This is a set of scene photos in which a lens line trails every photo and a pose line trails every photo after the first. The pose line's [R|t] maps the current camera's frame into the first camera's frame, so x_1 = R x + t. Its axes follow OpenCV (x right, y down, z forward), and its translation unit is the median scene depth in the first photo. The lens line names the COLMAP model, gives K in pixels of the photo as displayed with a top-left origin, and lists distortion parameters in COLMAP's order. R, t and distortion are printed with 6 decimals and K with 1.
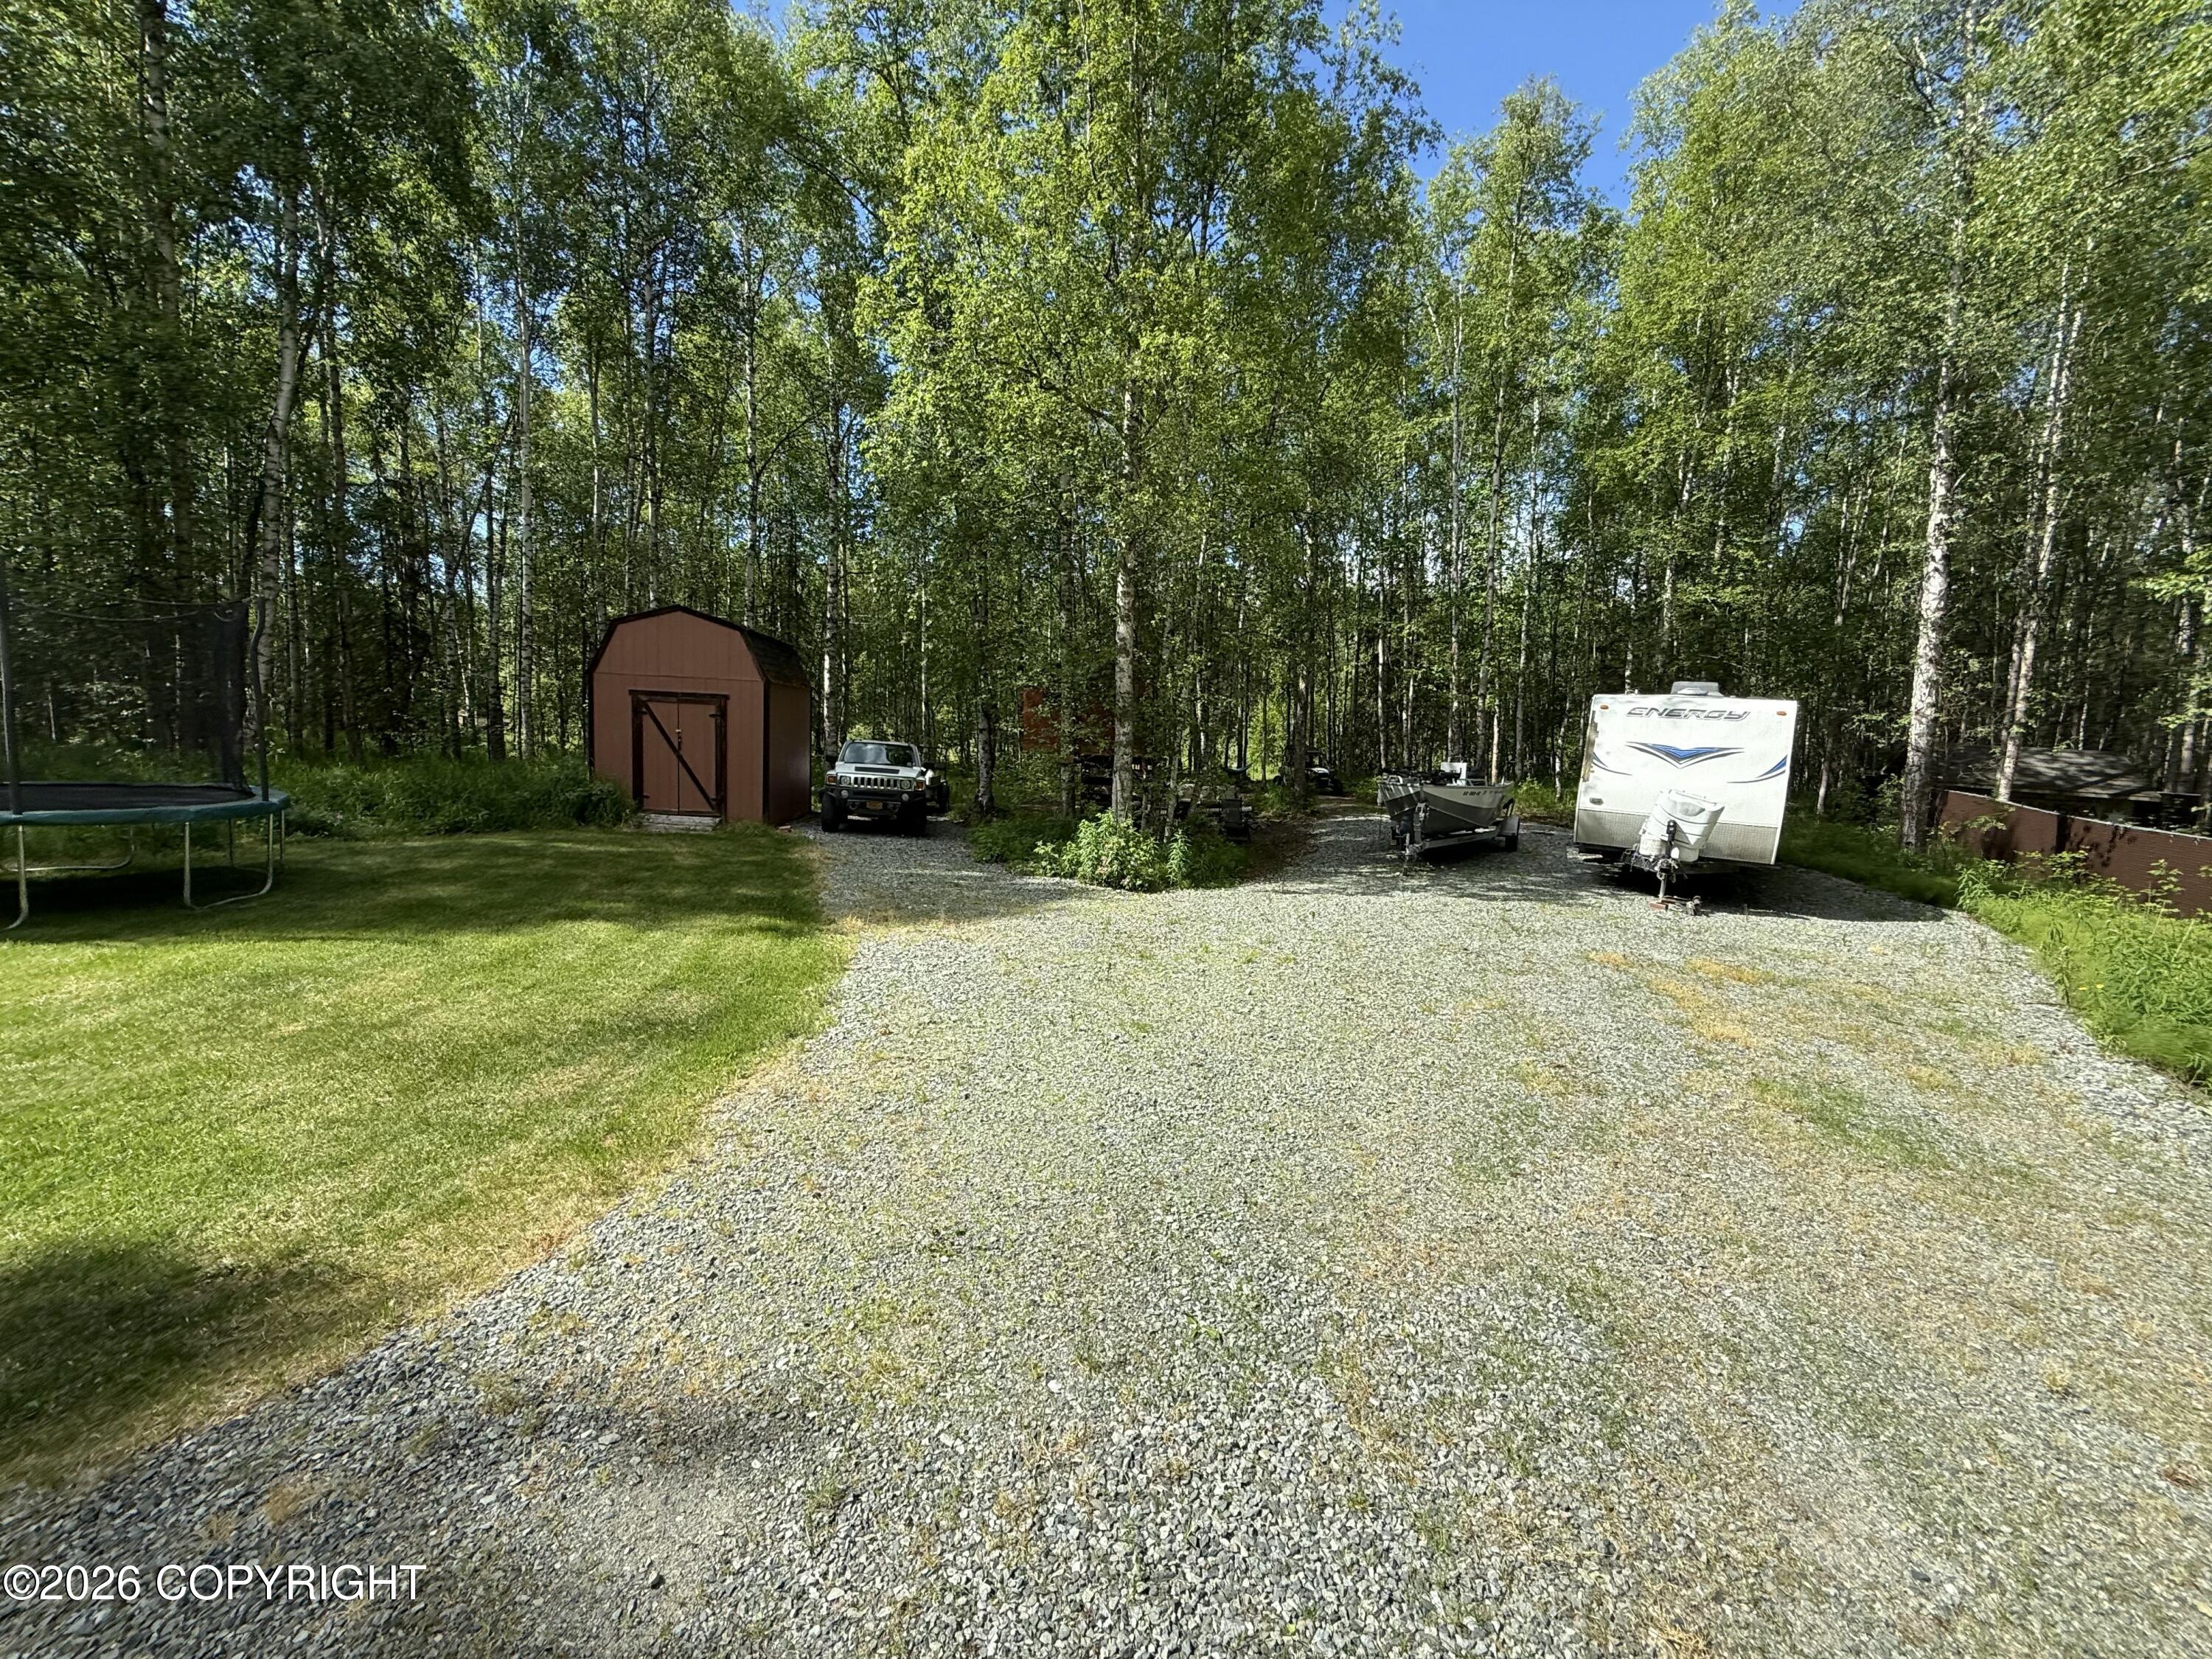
lens RADIAL K [[886.6, 0, 1097.5], [0, 886.6, 825.5], [0, 0, 1]] dist [-0.001098, -0.000046]
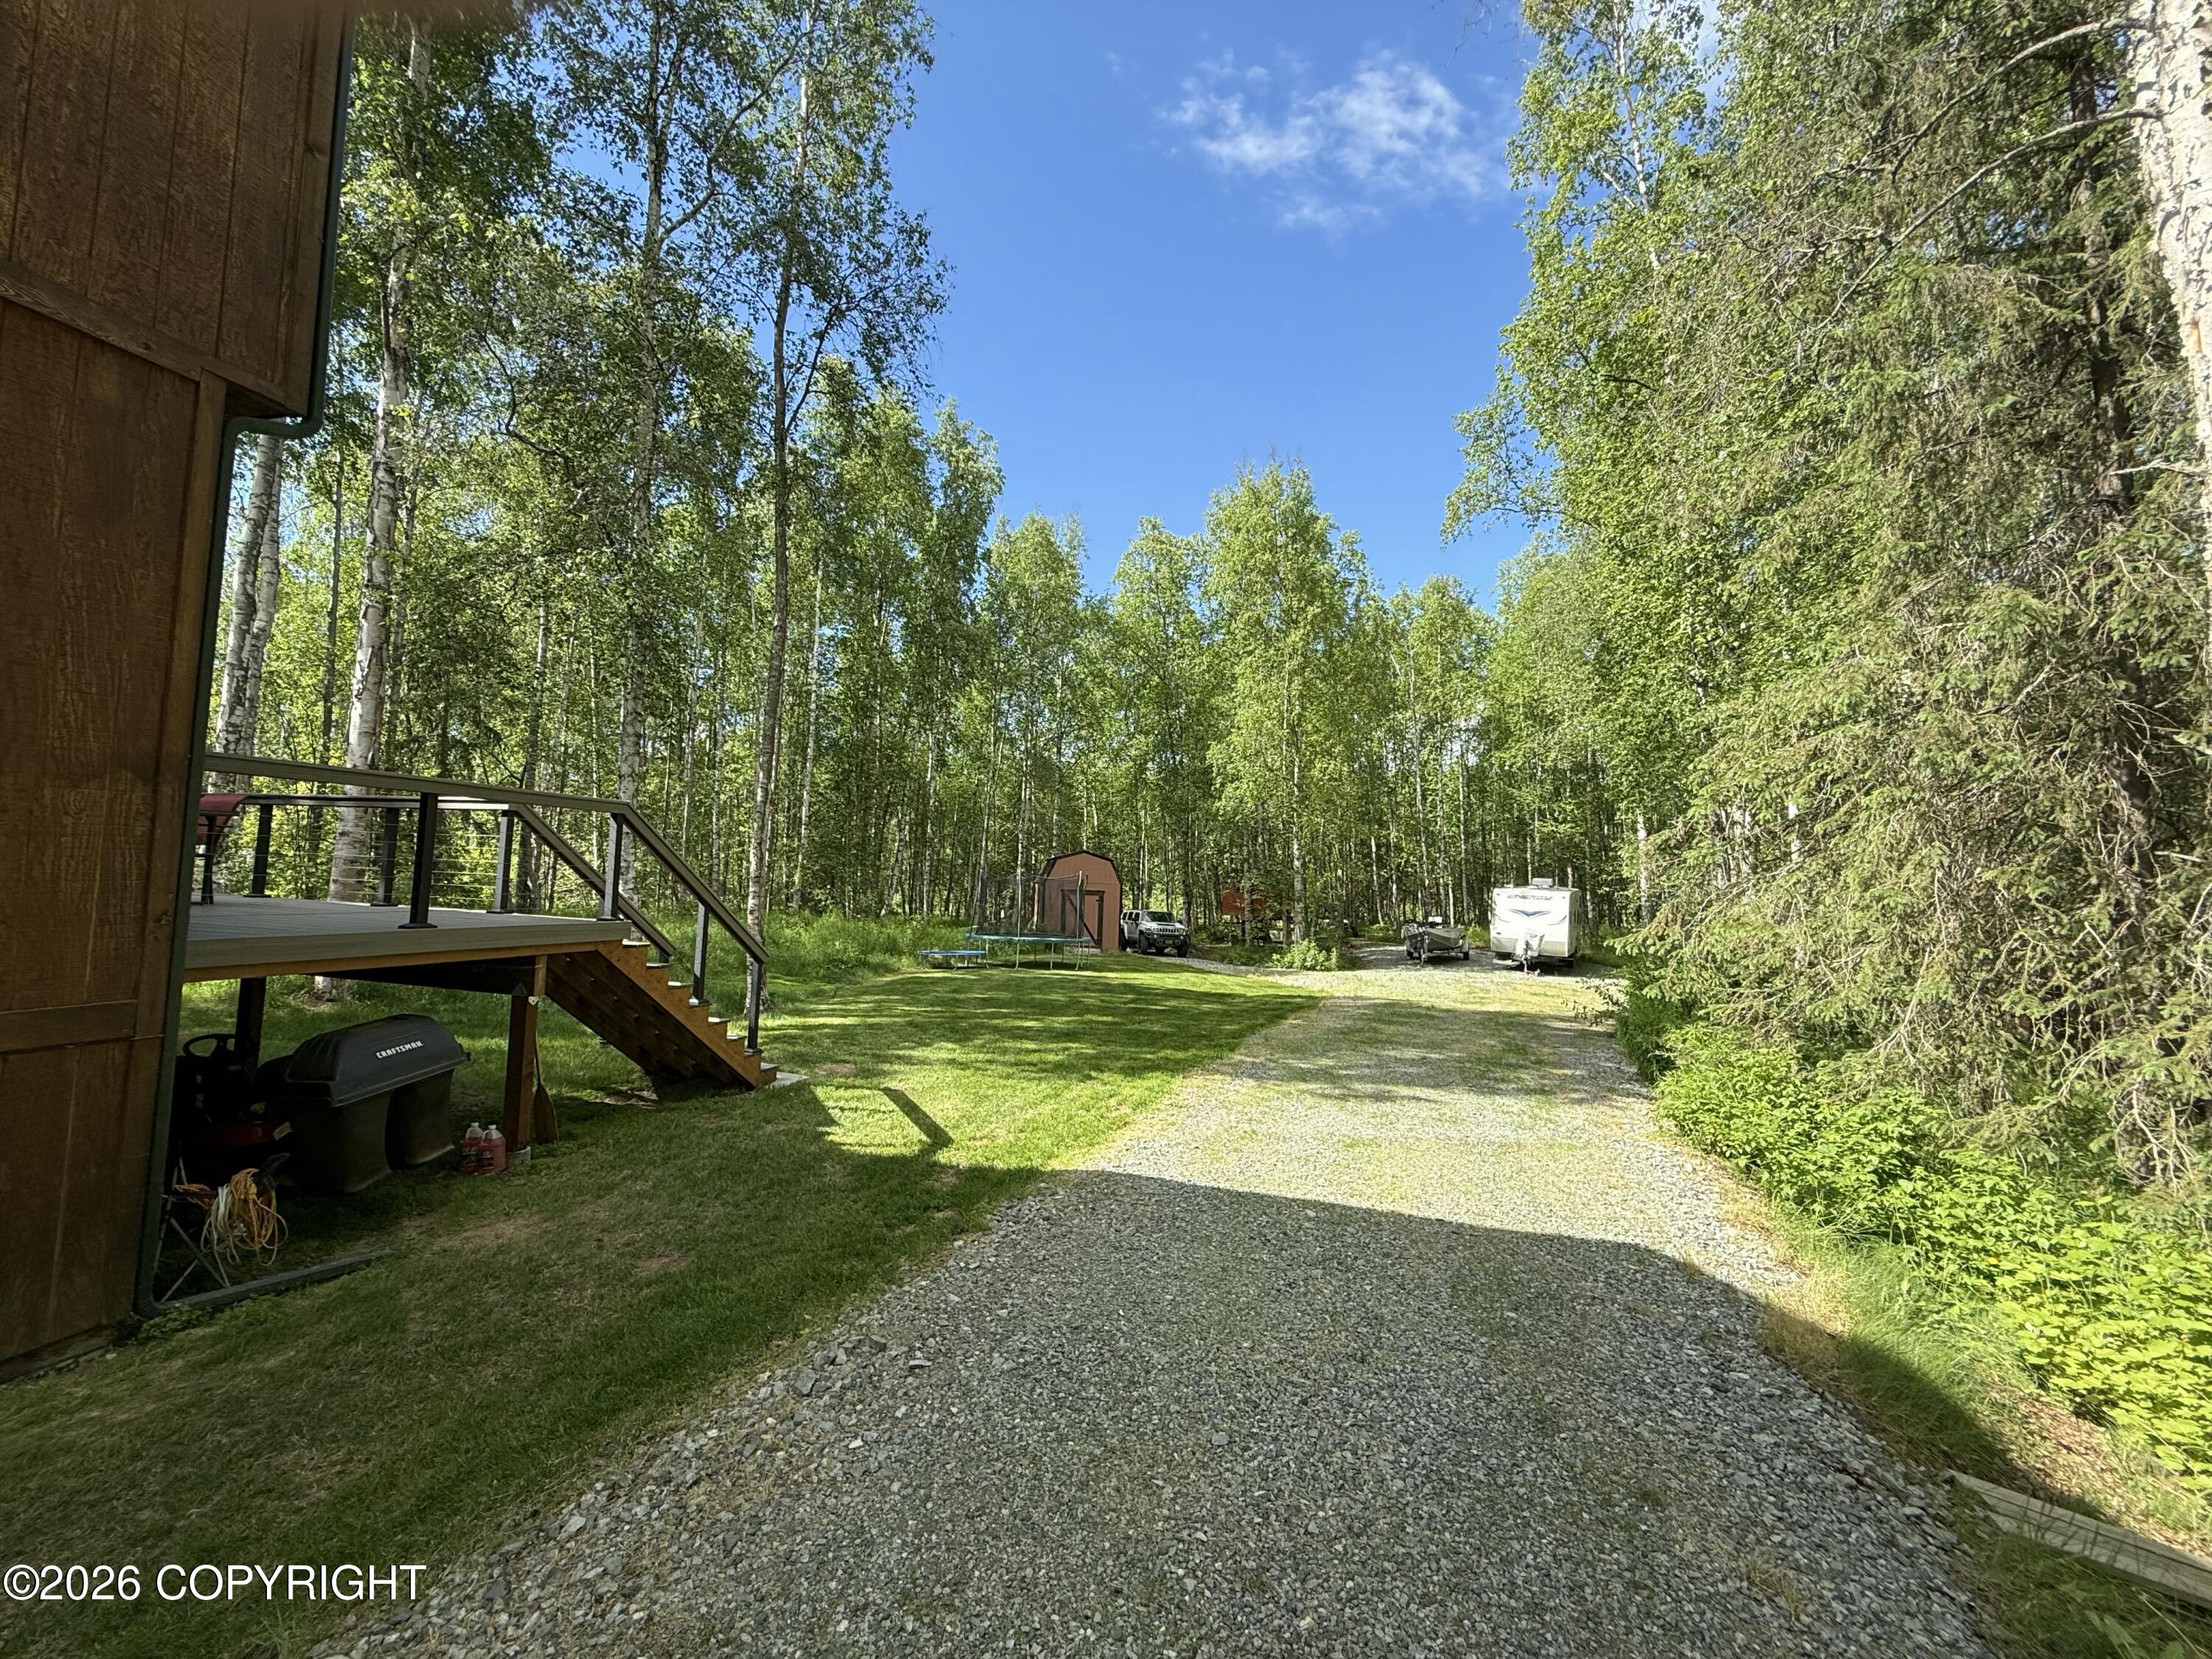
lens RADIAL K [[886.6, 0, 1111.6], [0, 886.6, 828.4], [0, 0, 1]] dist [-0.001098, -0.000046]
pose [[0.997996, -0.008326, 0.062735, -0.606087], [0.018642, 0.985999, -0.165707, 0.067507], [-0.060477, 0.166545, 0.984178, -1.296467]]
